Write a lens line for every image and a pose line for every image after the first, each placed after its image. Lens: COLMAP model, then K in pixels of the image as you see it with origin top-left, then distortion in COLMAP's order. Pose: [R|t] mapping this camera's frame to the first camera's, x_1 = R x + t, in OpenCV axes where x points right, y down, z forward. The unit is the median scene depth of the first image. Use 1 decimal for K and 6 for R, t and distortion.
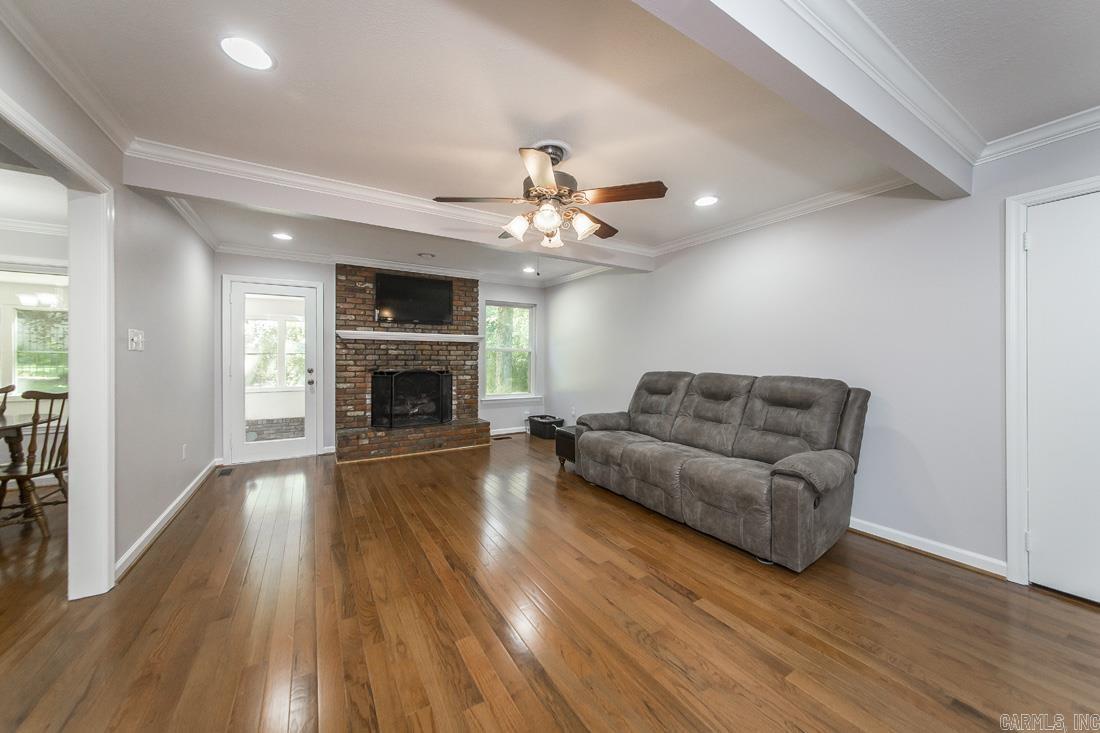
lens RADIAL K [[392.9, 0, 546.3], [0, 392.9, 360.1], [0, 0, 1]] dist [0.001721, 0.000018]
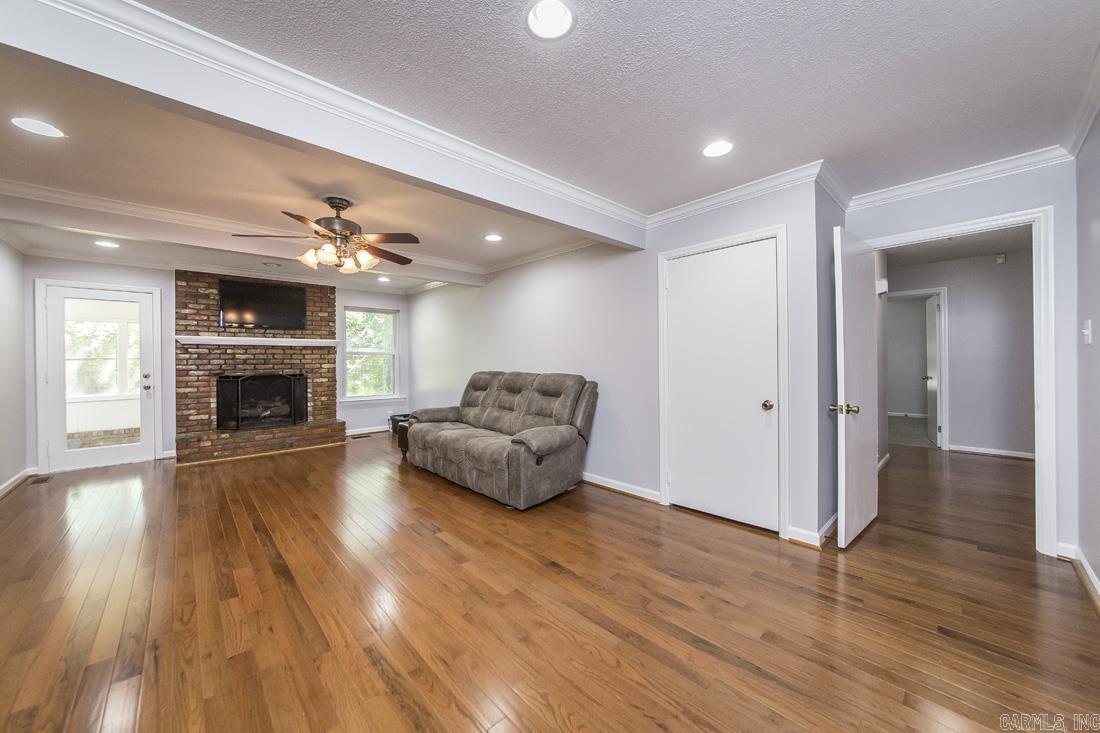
lens RADIAL K [[407.5, 0, 546.6], [0, 407.5, 359.4], [0, 0, 1]] dist [-0.001870, 0.000685]
pose [[0.981206, -0.009388, 0.192733, 0.194384], [0.010522, 0.999933, -0.004862, 0.000871], [-0.192675, 0.006799, 0.981239, -0.203860]]
